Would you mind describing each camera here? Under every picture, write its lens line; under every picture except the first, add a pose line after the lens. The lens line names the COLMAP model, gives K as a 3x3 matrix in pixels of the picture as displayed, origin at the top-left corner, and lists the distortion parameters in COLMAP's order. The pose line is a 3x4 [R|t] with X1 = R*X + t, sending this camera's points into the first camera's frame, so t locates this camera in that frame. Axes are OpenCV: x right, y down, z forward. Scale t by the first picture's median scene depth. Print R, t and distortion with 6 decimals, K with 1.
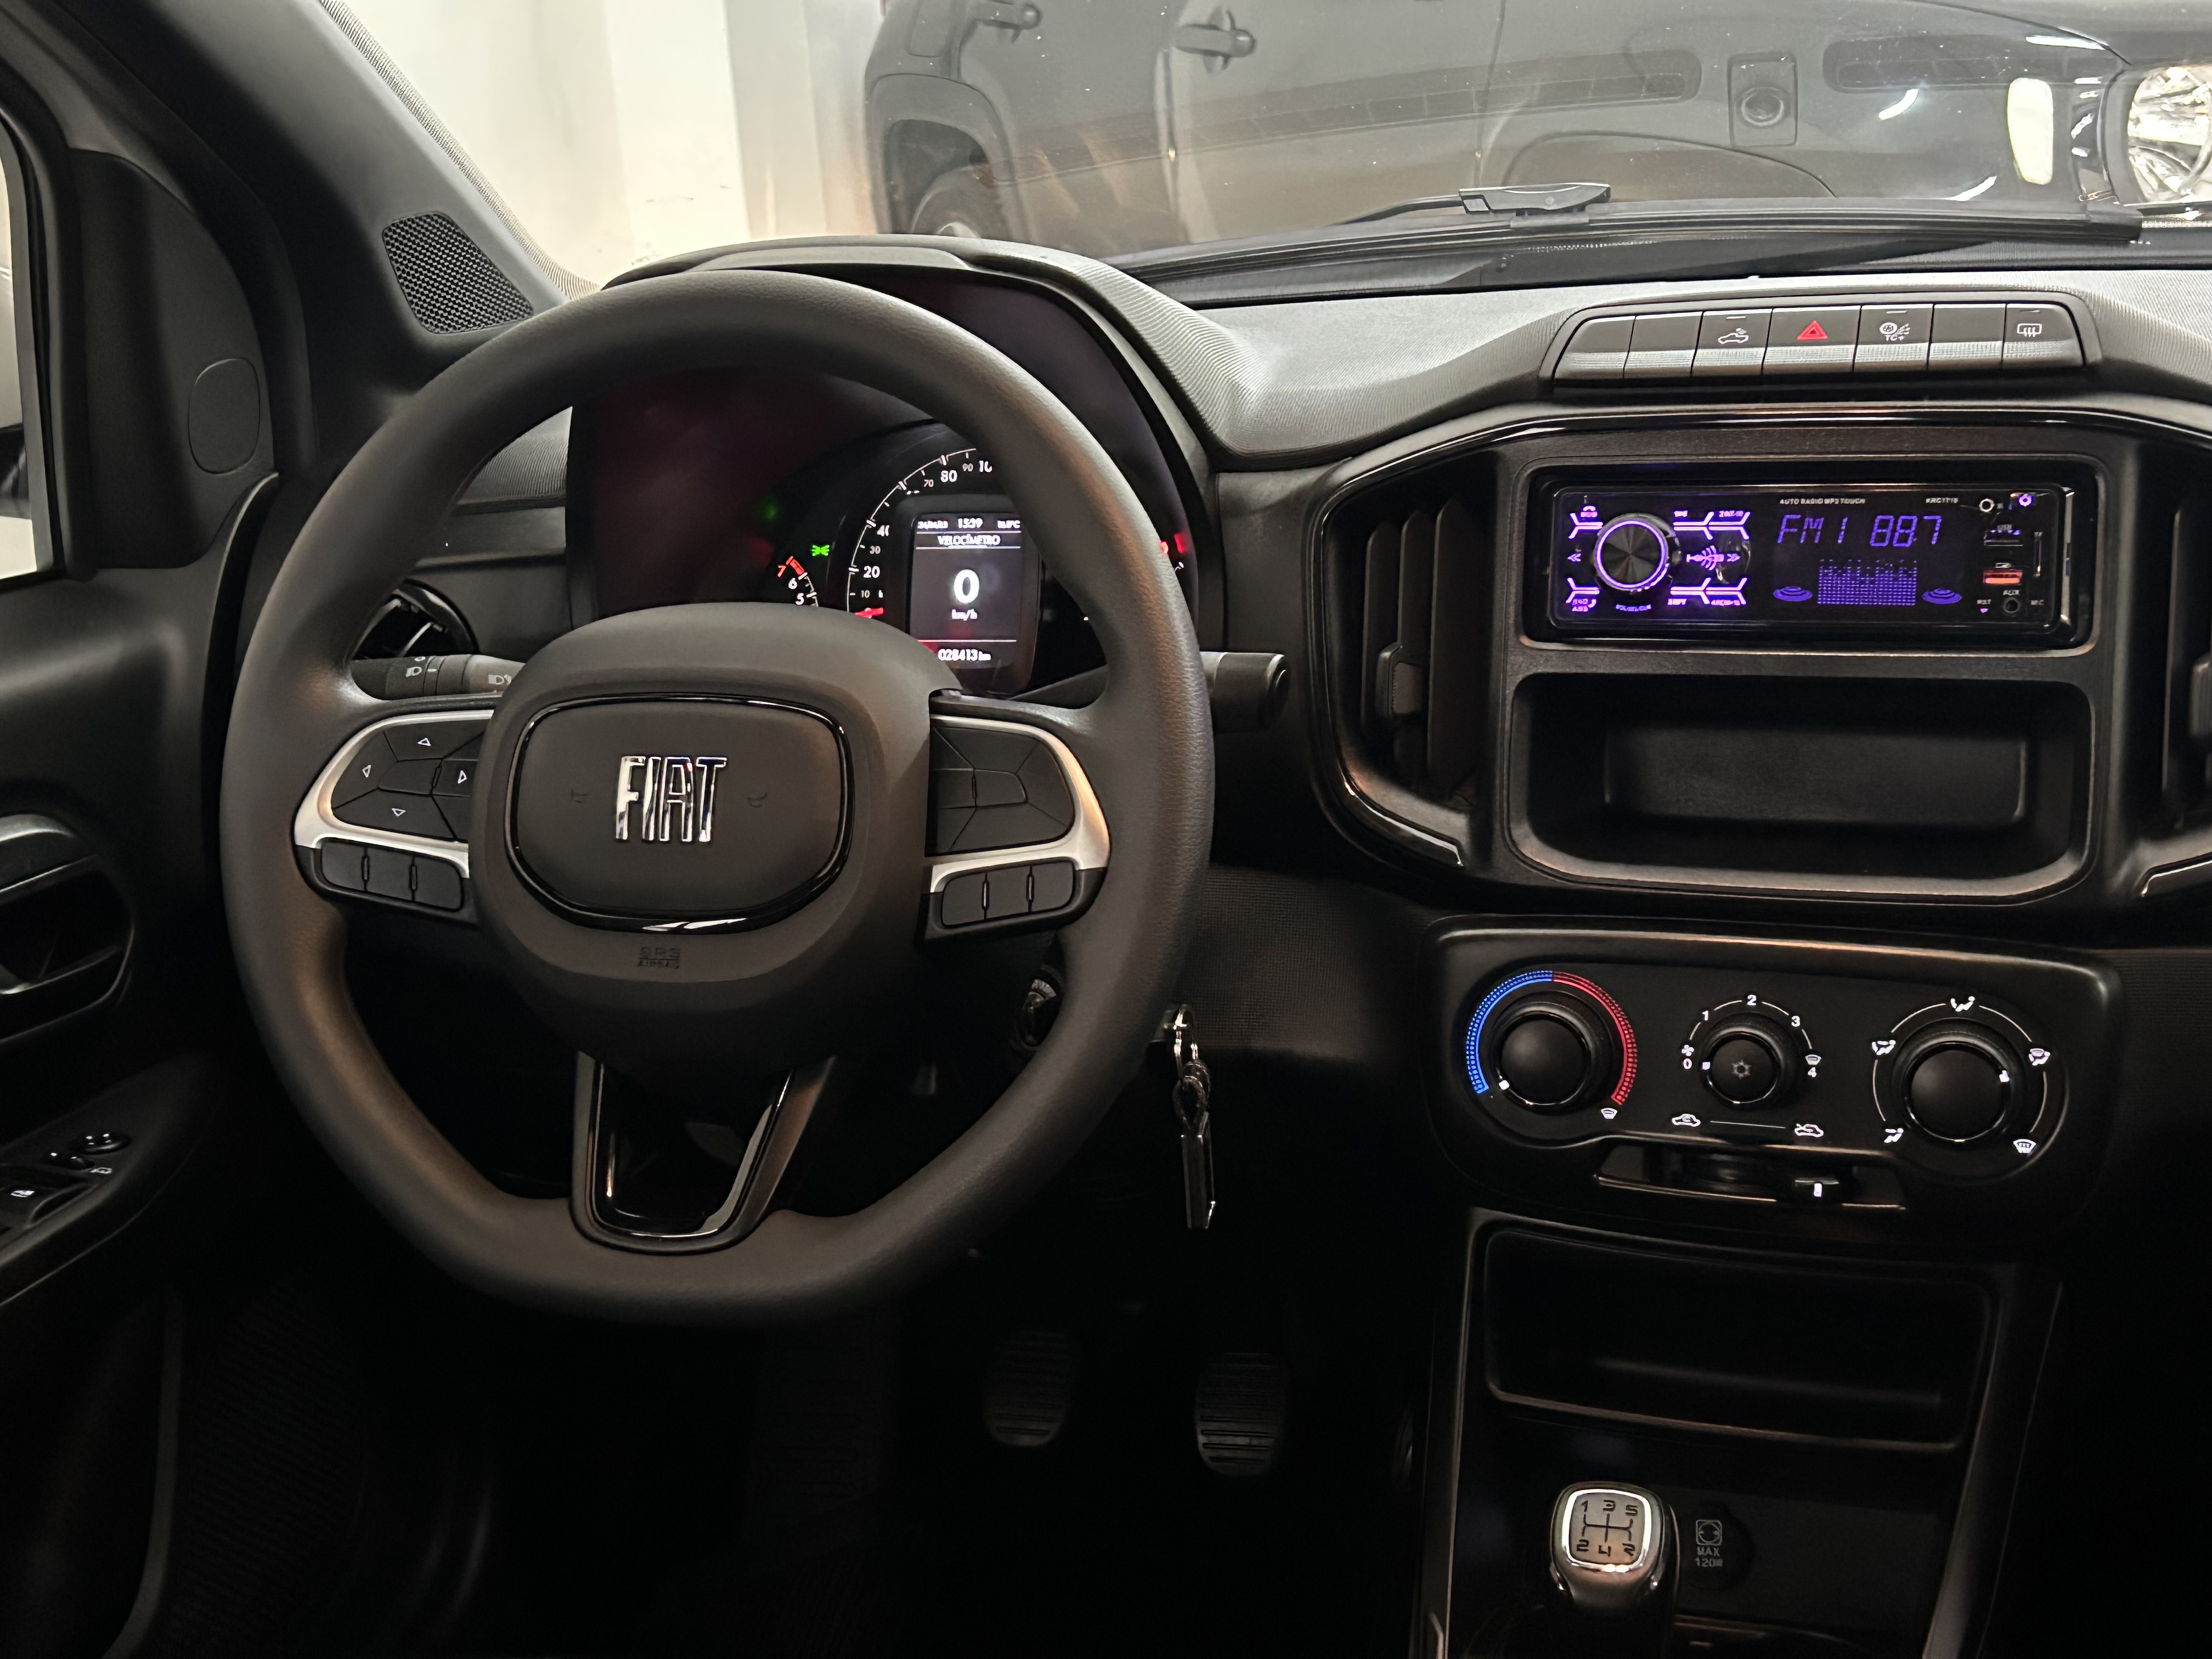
lens RADIAL K [[2737.0, 0, 1085.9], [0, 2737.0, 834.6], [0, 0, 1]] dist [0.214220, -0.714802]
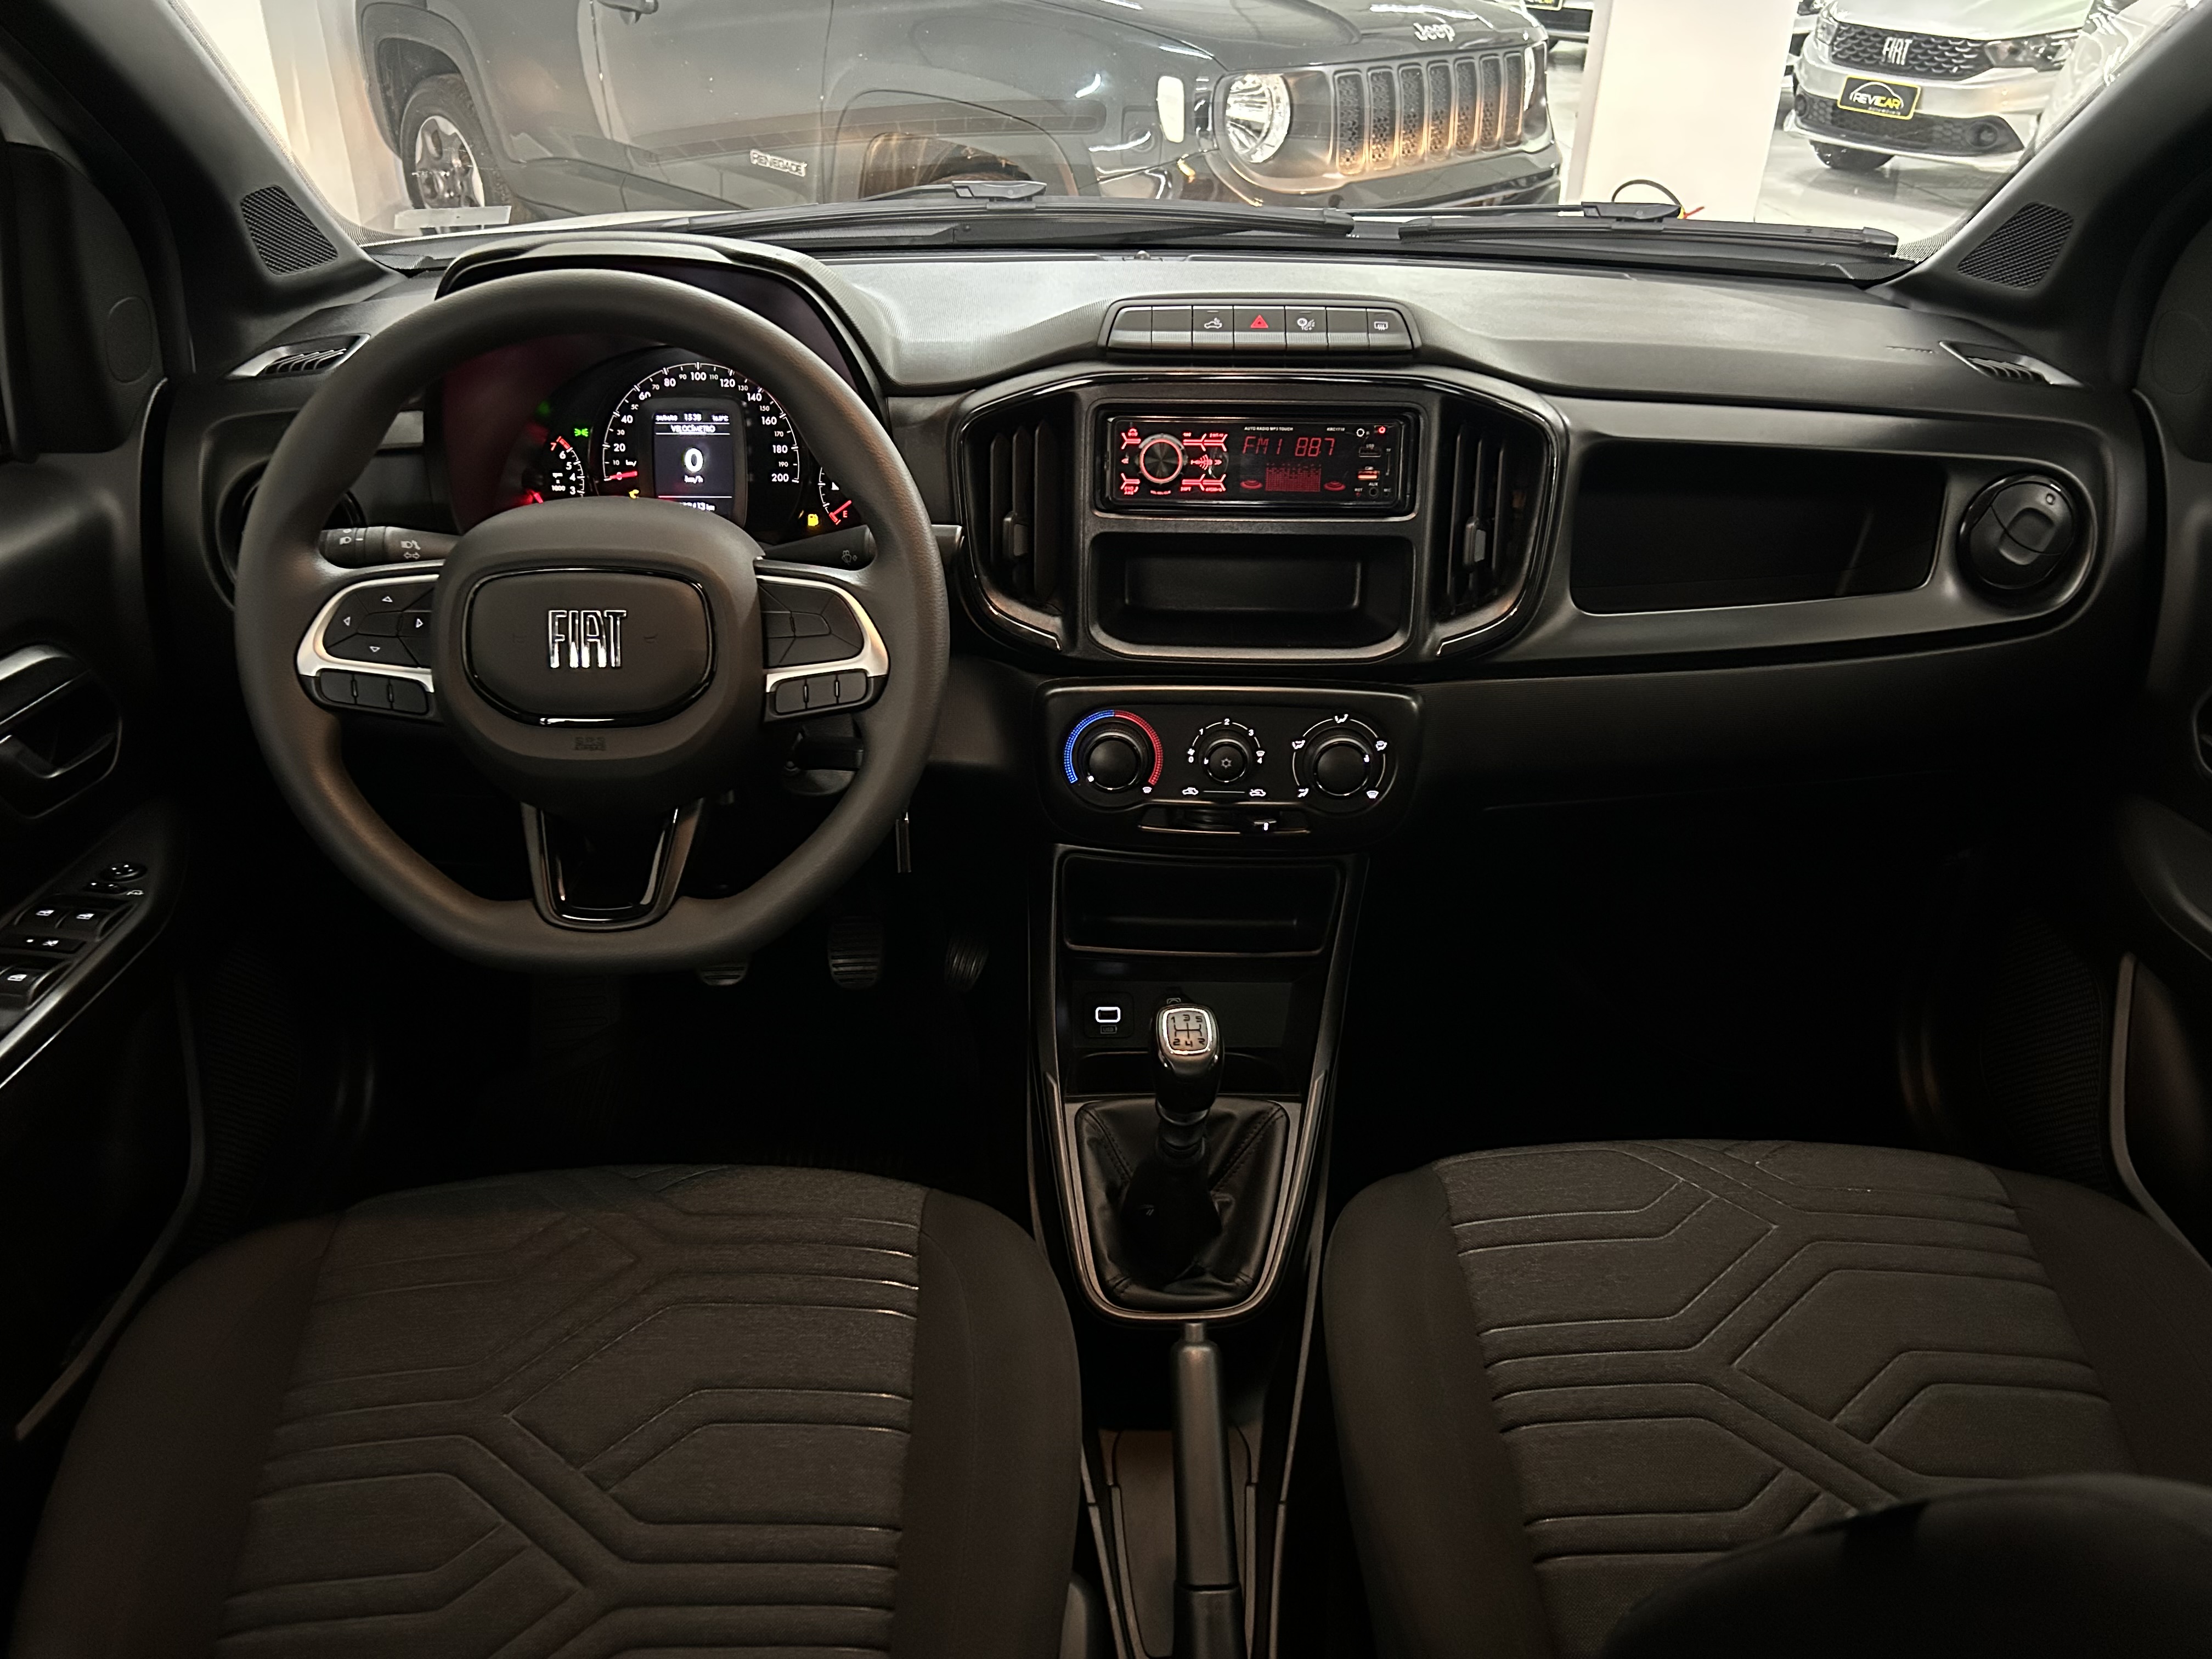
lens RADIAL K [[1670.1, 0, 1103.0], [0, 1670.1, 837.6], [0, 0, 1]] dist [0.052404, -0.072631]
pose [[0.945434, -0.082195, 0.315275, -0.170617], [0.021947, 0.981523, 0.190081, -0.069646], [-0.325073, -0.172790, 0.929769, 0.031524]]
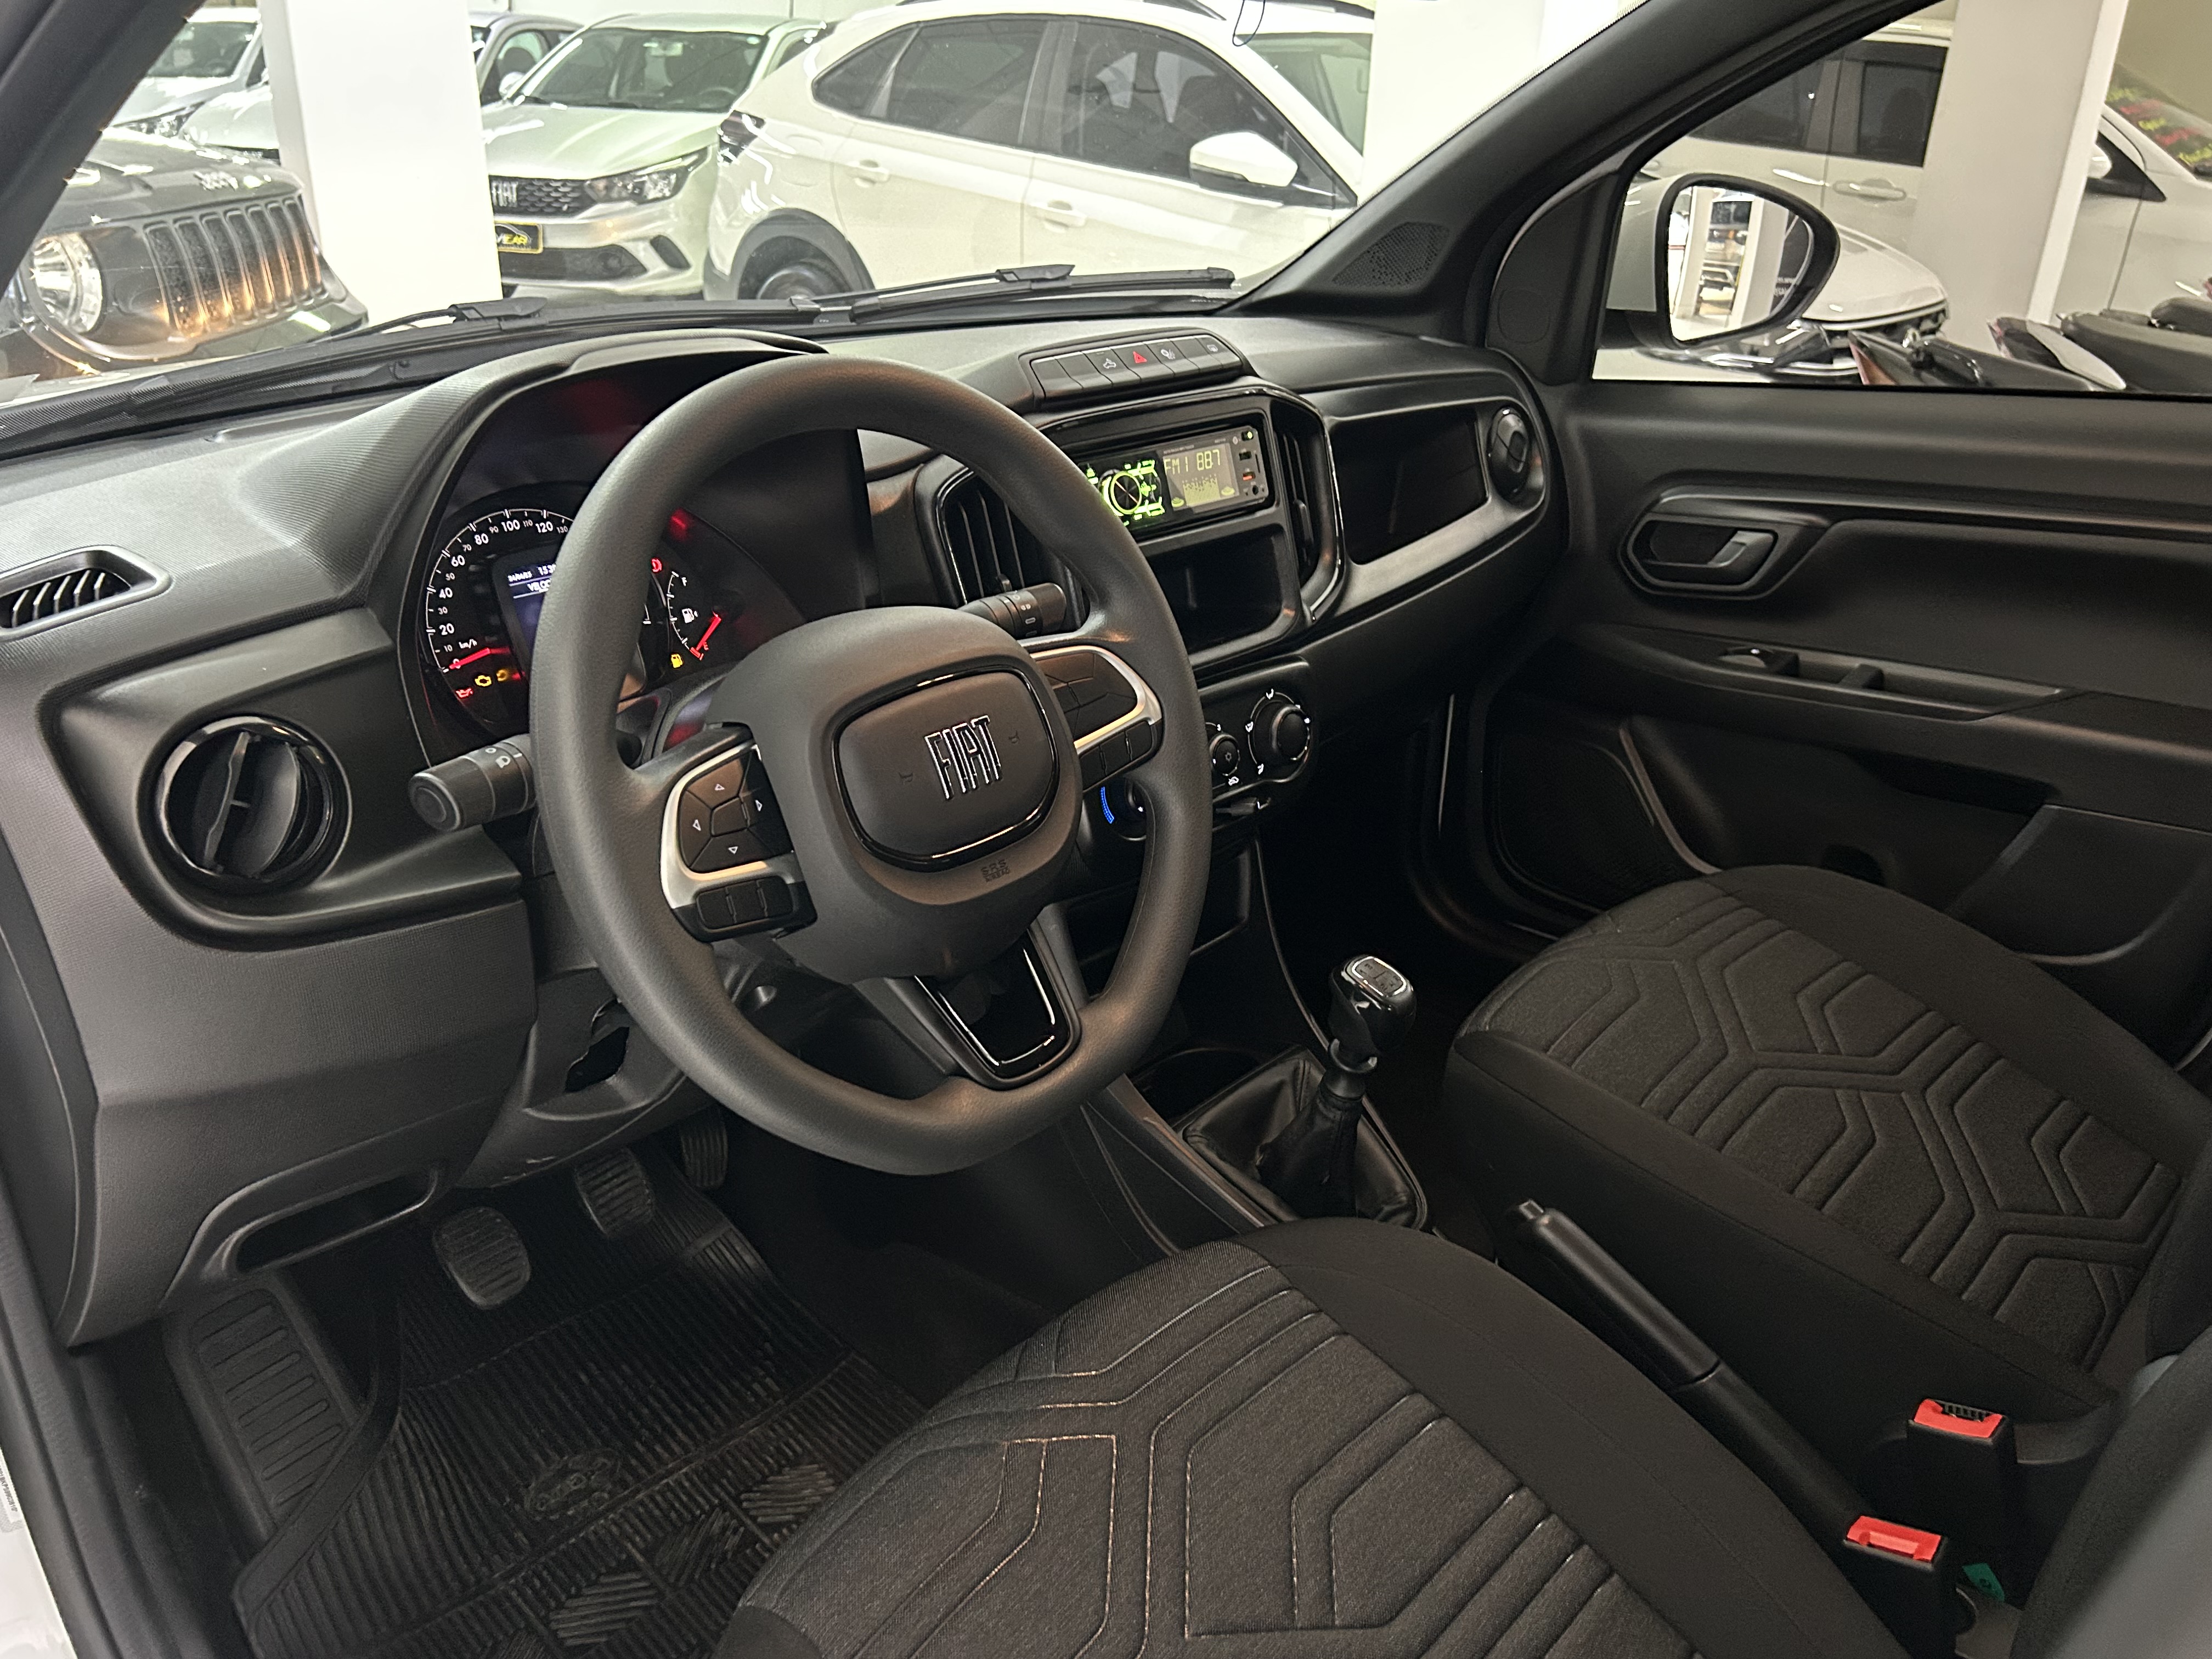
lens RADIAL K [[1670.1, 0, 1103.0], [0, 1670.1, 837.6], [0, 0, 1]] dist [0.052404, -0.072631]
pose [[0.428268, -0.301110, 0.852009, -0.762224], [0.242380, 0.946579, 0.212698, -0.121540], [-0.870539, 0.115418, 0.478372, 0.523773]]
